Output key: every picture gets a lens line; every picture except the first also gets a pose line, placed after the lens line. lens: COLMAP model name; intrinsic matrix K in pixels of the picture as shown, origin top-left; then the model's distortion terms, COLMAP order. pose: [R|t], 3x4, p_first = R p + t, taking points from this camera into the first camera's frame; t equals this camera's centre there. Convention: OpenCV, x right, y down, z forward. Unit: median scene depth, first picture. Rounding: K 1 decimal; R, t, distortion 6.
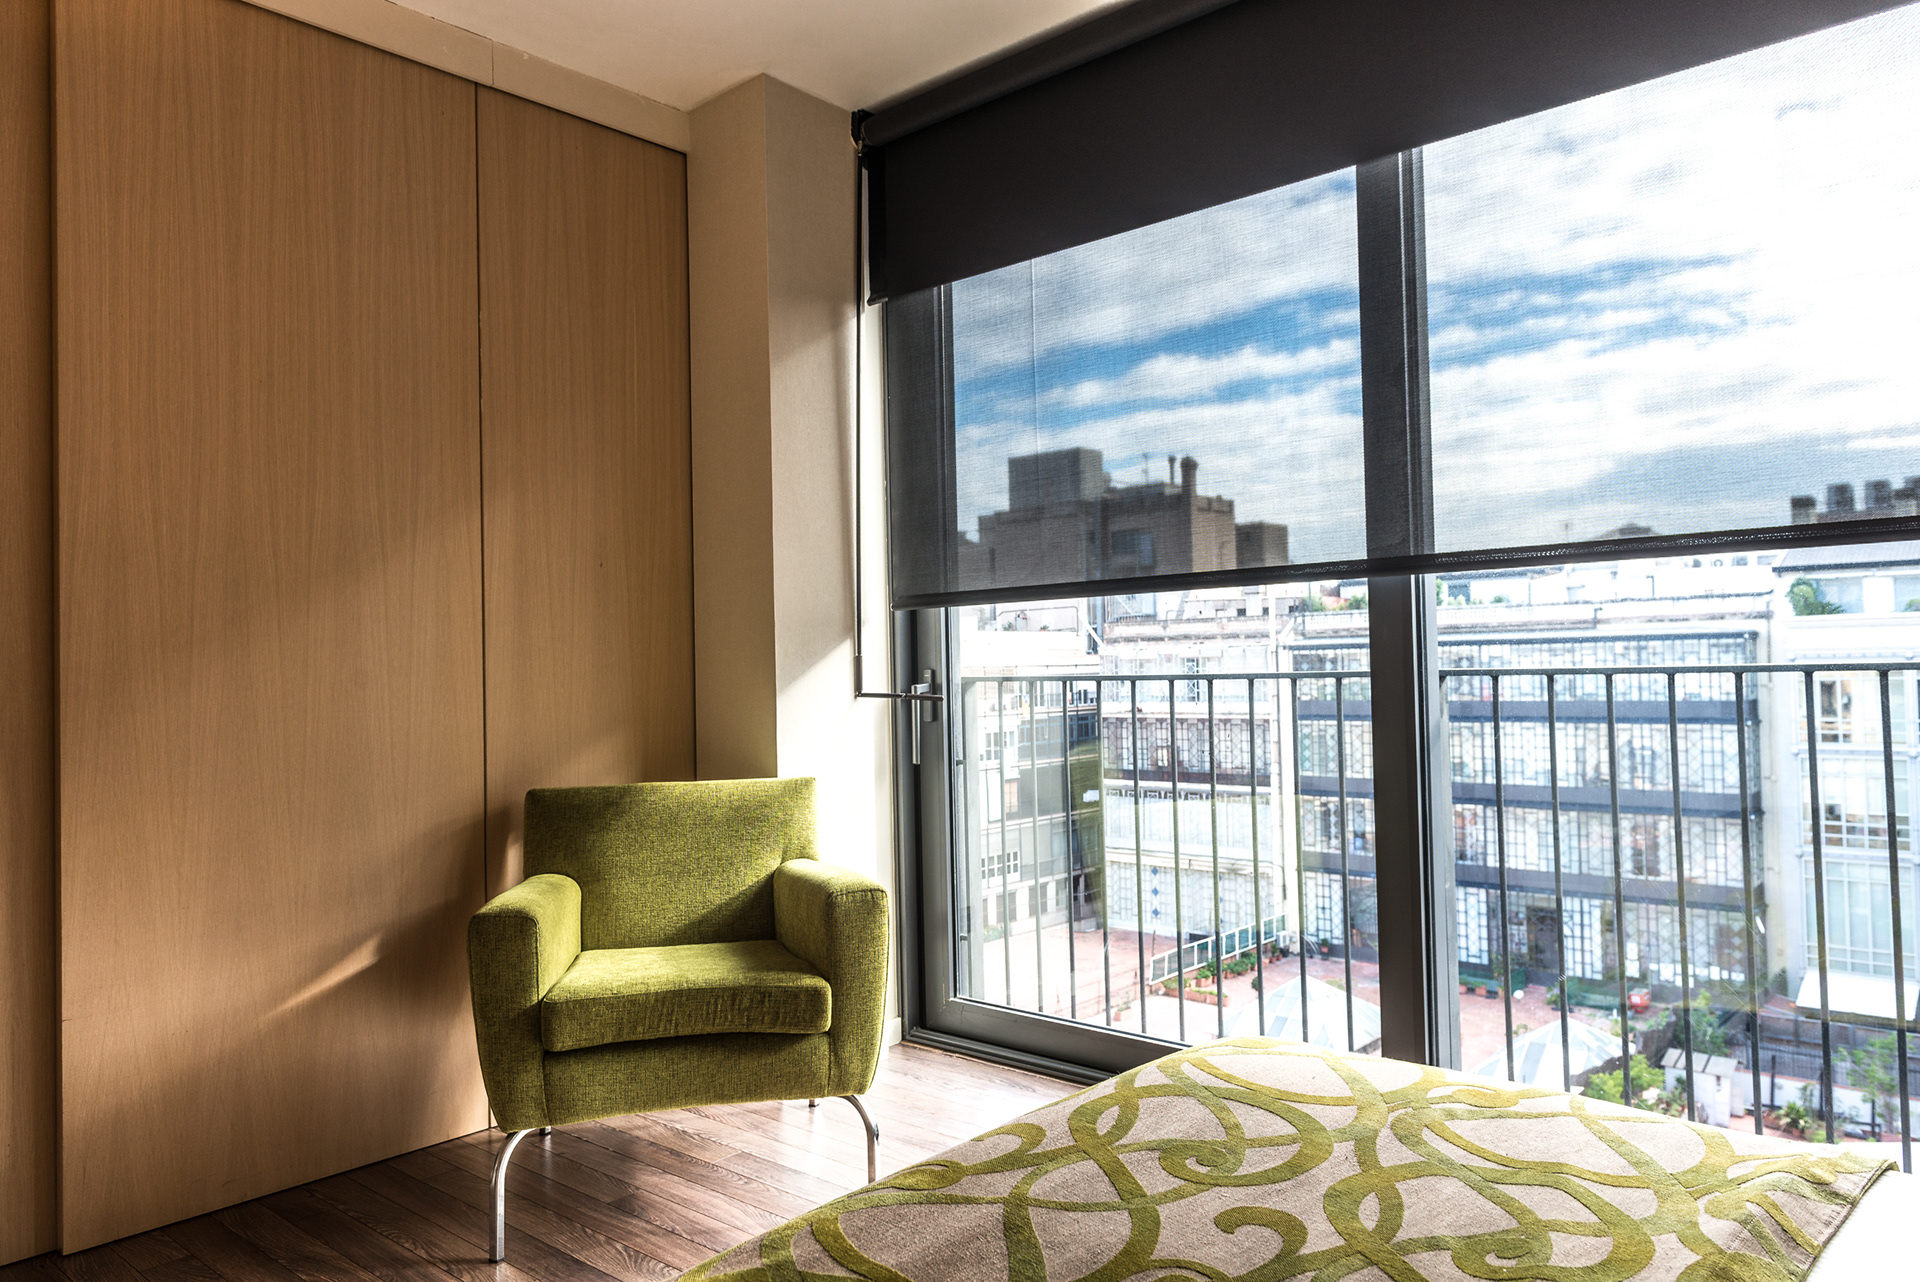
lens RADIAL K [[1293.3, 0, 962.5], [0, 1293.3, 640.5], [0, 0, 1]] dist [0.003918, -0.003640]
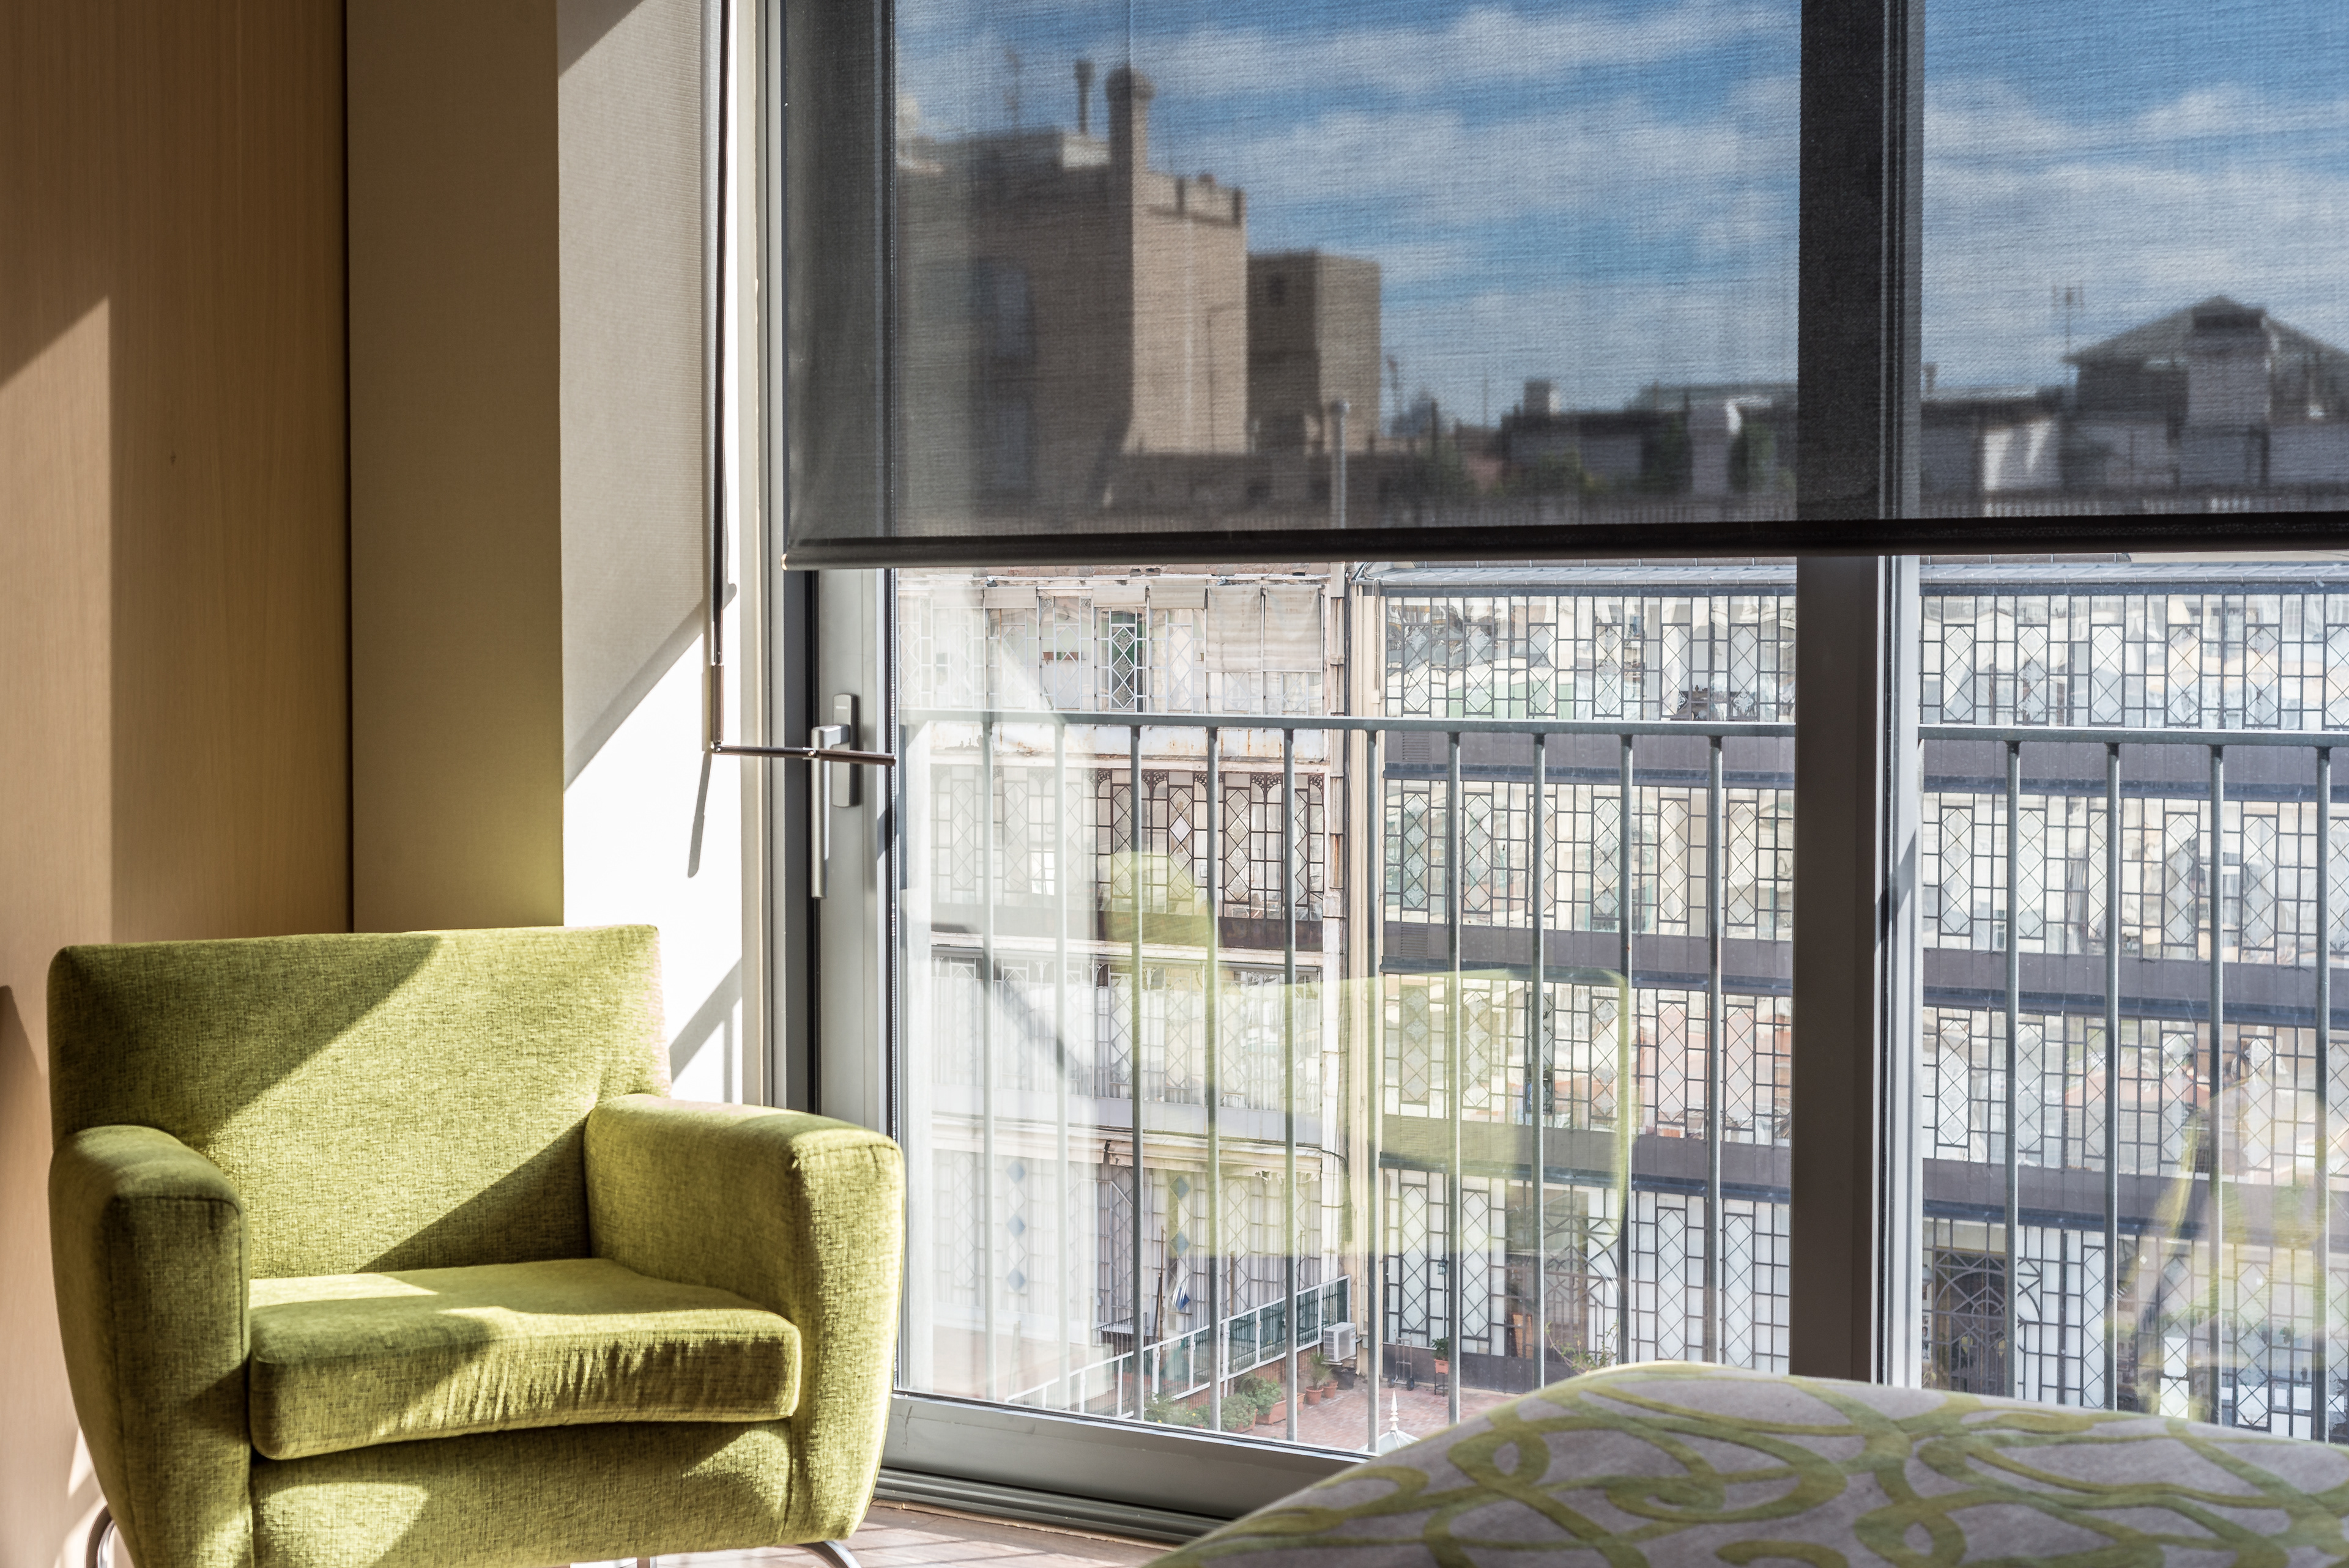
lens RADIAL K [[3563.5, 0, 1161.6], [0, 3563.5, 788.3], [0, 0, 1]] dist [0.012899, 0.000000]
pose [[0.981013, 0.012588, 0.193533, -0.192318], [-0.025589, 0.997569, 0.064824, -0.035523], [-0.192246, -0.068546, 0.978950, -0.326437]]
